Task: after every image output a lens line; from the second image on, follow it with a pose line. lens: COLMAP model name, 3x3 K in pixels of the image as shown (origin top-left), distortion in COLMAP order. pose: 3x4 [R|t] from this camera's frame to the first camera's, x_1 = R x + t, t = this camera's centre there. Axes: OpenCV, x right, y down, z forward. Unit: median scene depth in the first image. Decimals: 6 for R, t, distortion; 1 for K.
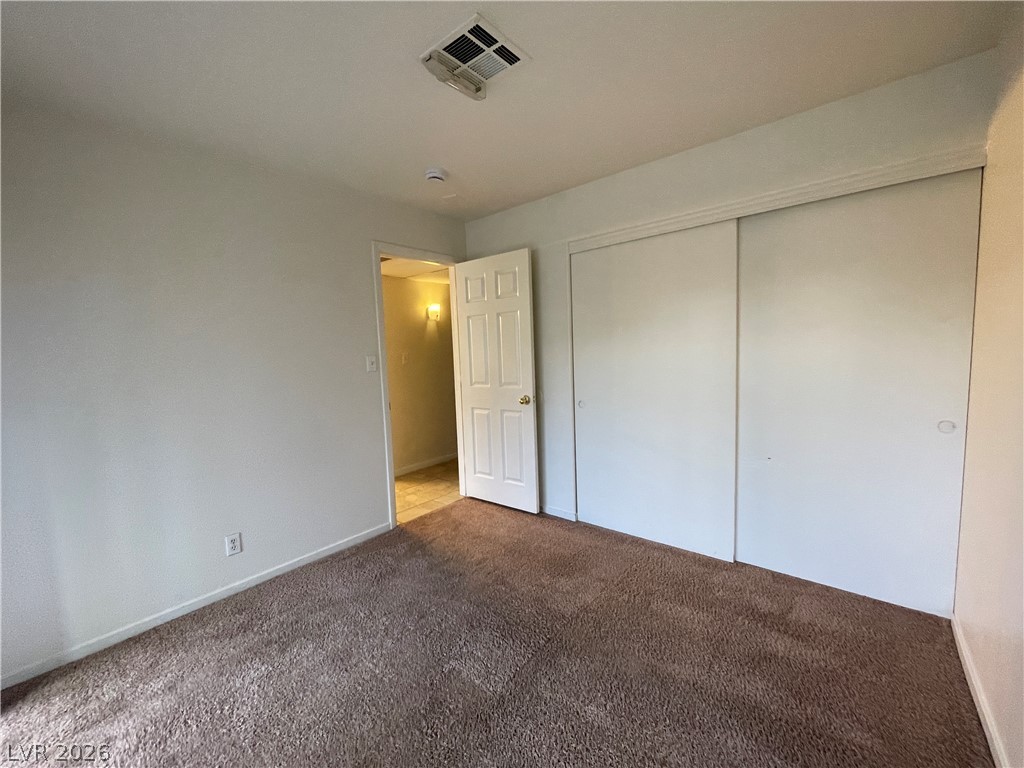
lens RADIAL K [[417.2, 0, 508.1], [0, 417.2, 385.5], [0, 0, 1]] dist [0.002668, 0.000337]
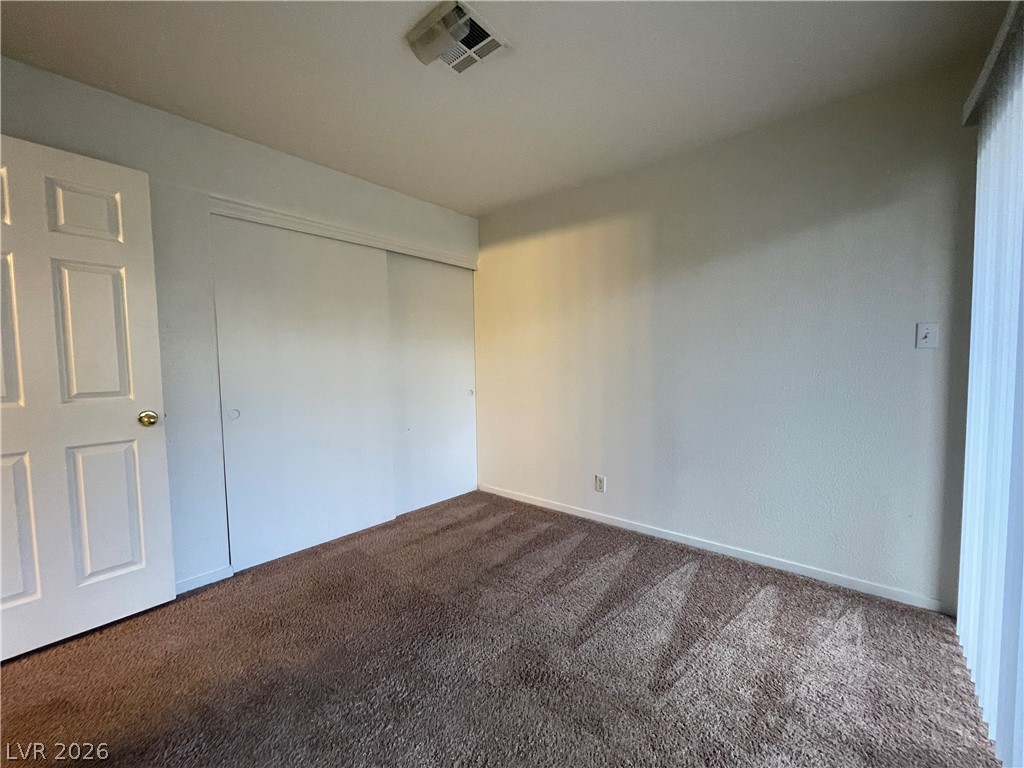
lens RADIAL K [[417.2, 0, 508.1], [0, 417.2, 385.5], [0, 0, 1]] dist [0.002668, 0.000337]
pose [[0.006979, -0.013973, 0.999878, -0.587428], [0.103536, 0.994538, 0.013175, 0.034484], [-0.994601, 0.103431, 0.008387, 0.497667]]
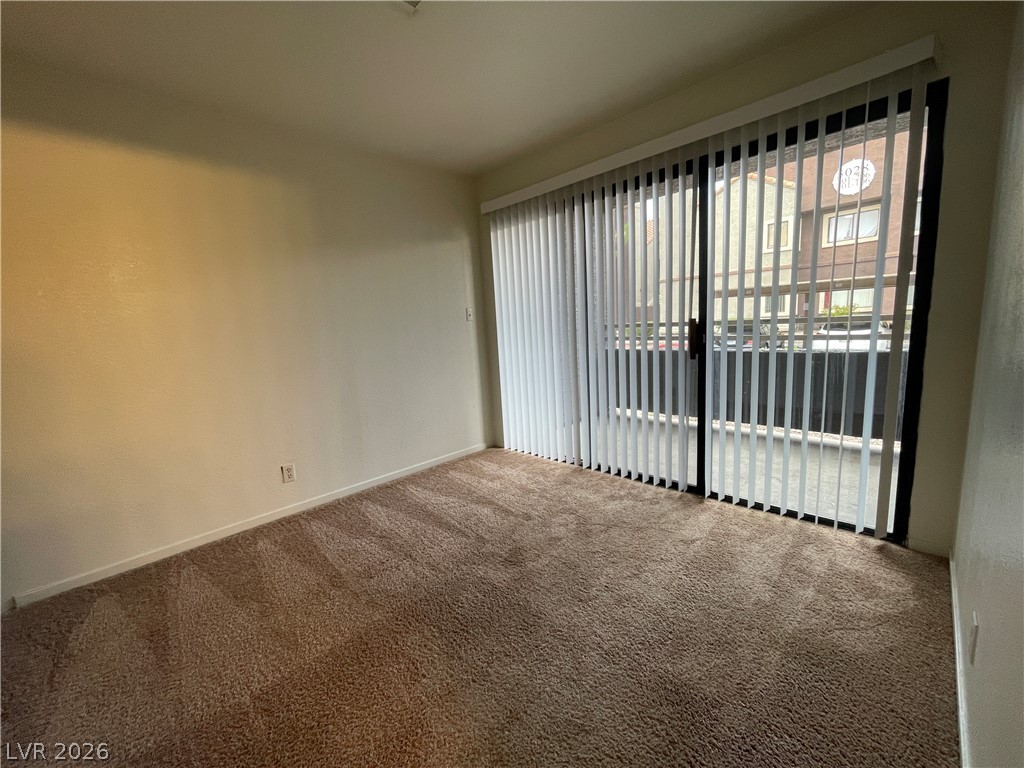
lens RADIAL K [[417.2, 0, 508.1], [0, 417.2, 385.5], [0, 0, 1]] dist [0.002668, 0.000337]
pose [[-0.990547, 0.088341, 0.104943, -0.172250], [0.111146, 0.965241, 0.236553, -0.039271], [-0.080398, 0.245980, -0.965935, 1.098569]]
